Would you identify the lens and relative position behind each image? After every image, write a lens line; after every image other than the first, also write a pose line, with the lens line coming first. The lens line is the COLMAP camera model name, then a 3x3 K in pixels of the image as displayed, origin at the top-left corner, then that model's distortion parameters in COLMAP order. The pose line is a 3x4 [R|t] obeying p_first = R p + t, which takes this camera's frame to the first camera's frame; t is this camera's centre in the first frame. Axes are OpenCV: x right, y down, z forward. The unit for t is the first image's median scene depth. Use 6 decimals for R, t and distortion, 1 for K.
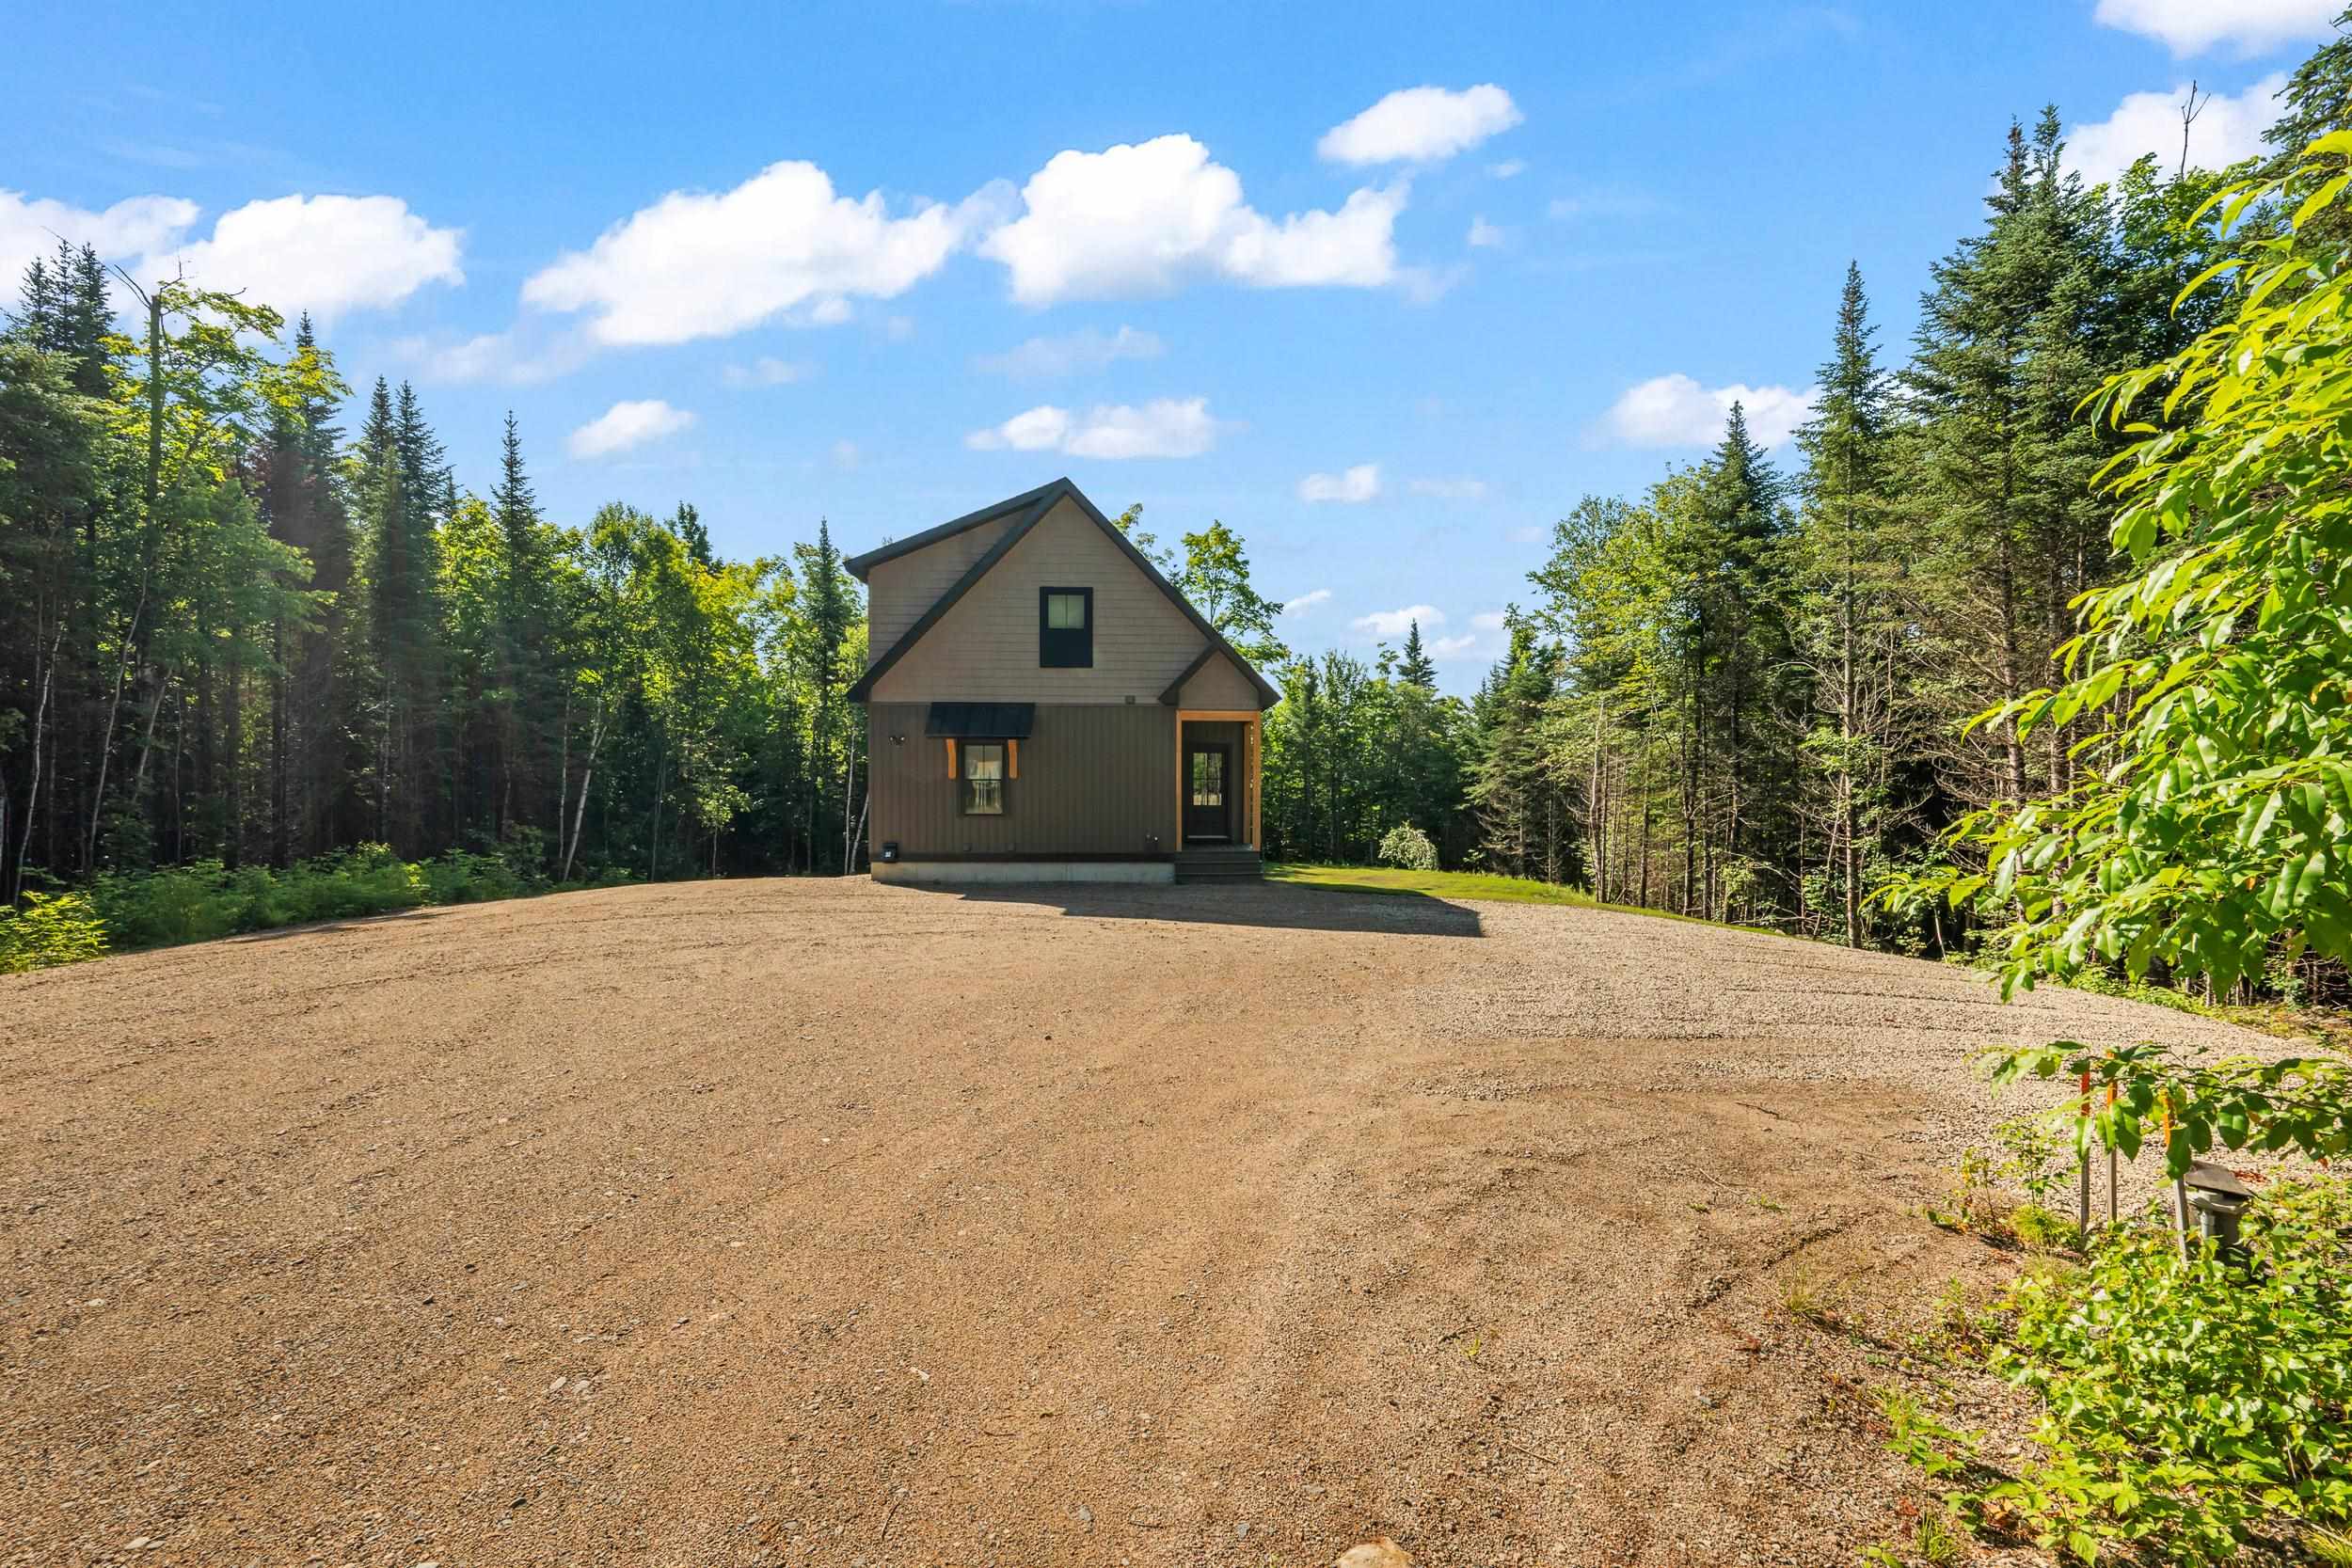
lens RADIAL K [[988.5, 0, 1174.8], [0, 988.5, 780.4], [0, 0, 1]] dist [-0.000016, 0.000000]
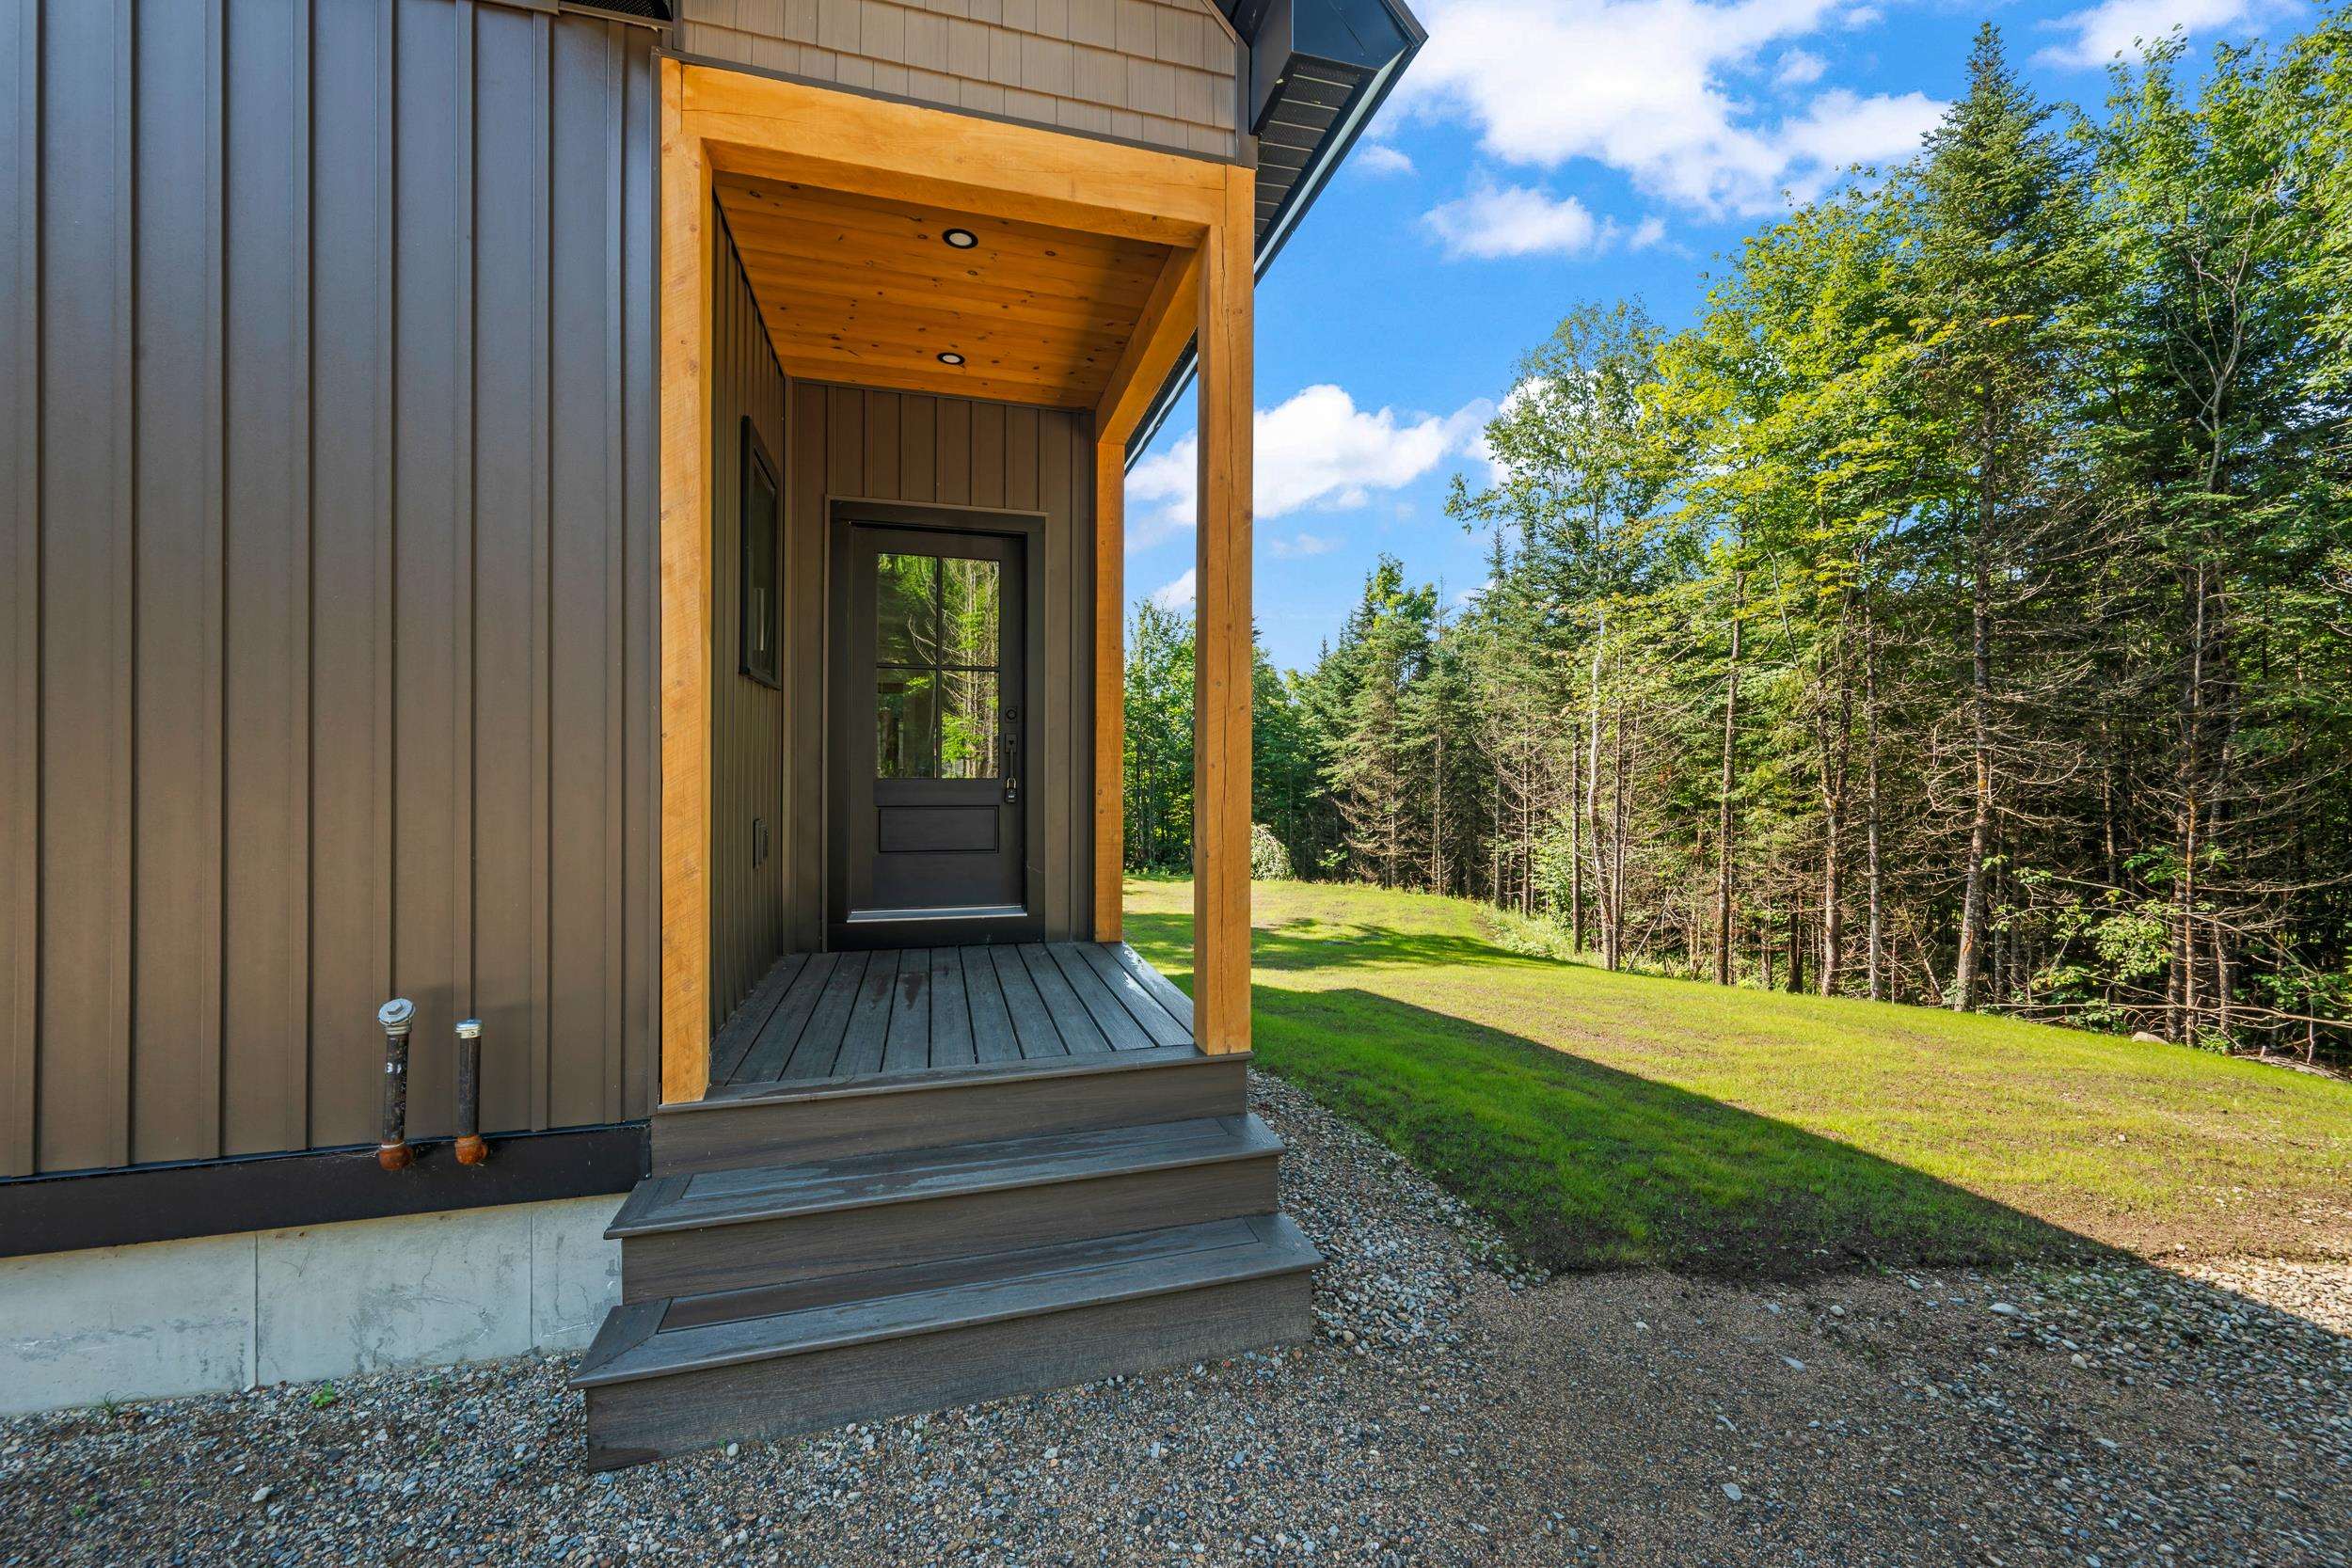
lens RADIAL K [[915.2, 0, 1187.5], [0, 915.2, 778.8], [0, 0, 1]] dist [0.000237, -0.000284]
pose [[0.967779, 0.000245, 0.251802, 0.016168], [-0.002063, 0.999974, 0.006956, 0.010501], [-0.251794, -0.007251, 0.967754, 0.349193]]
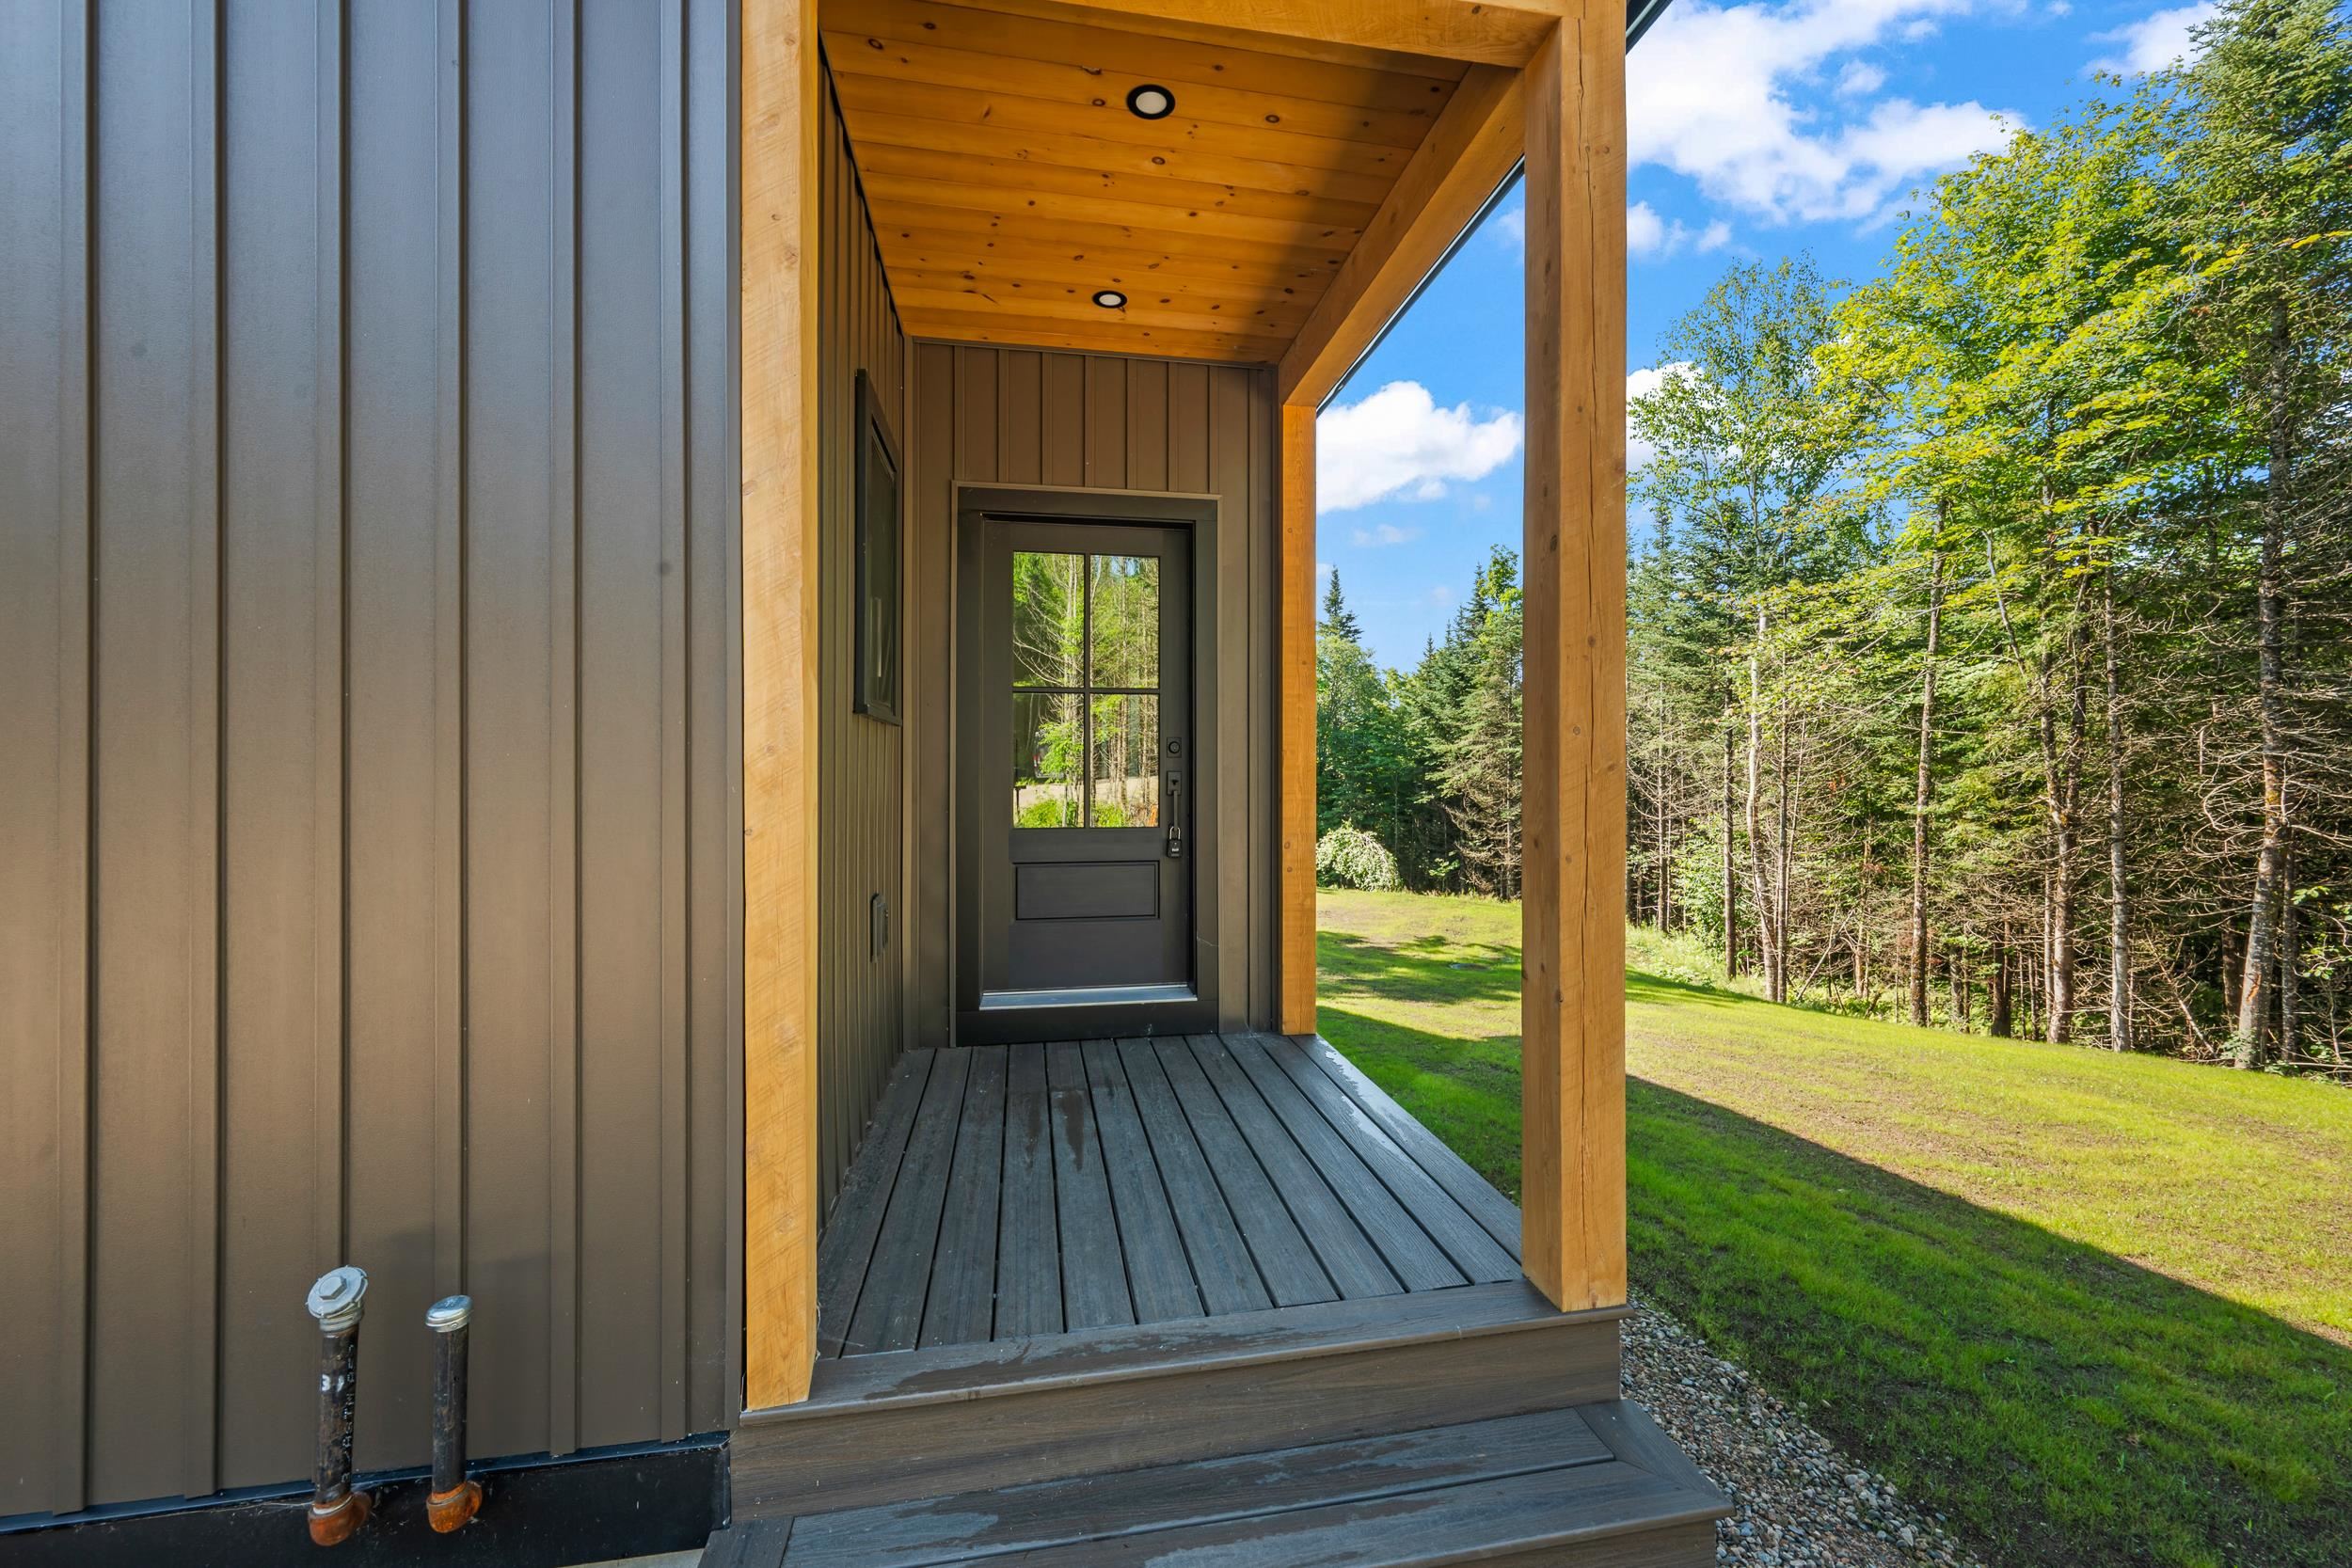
lens RADIAL K [[915.2, 0, 1187.6], [0, 915.2, 775.4], [0, 0, 1]] dist [0.000237, -0.000284]
pose [[0.987392, -0.003560, 0.158256, 0.011166], [0.003175, 0.999991, 0.002681, 0.006483], [-0.158264, -0.002144, 0.987394, 0.370929]]
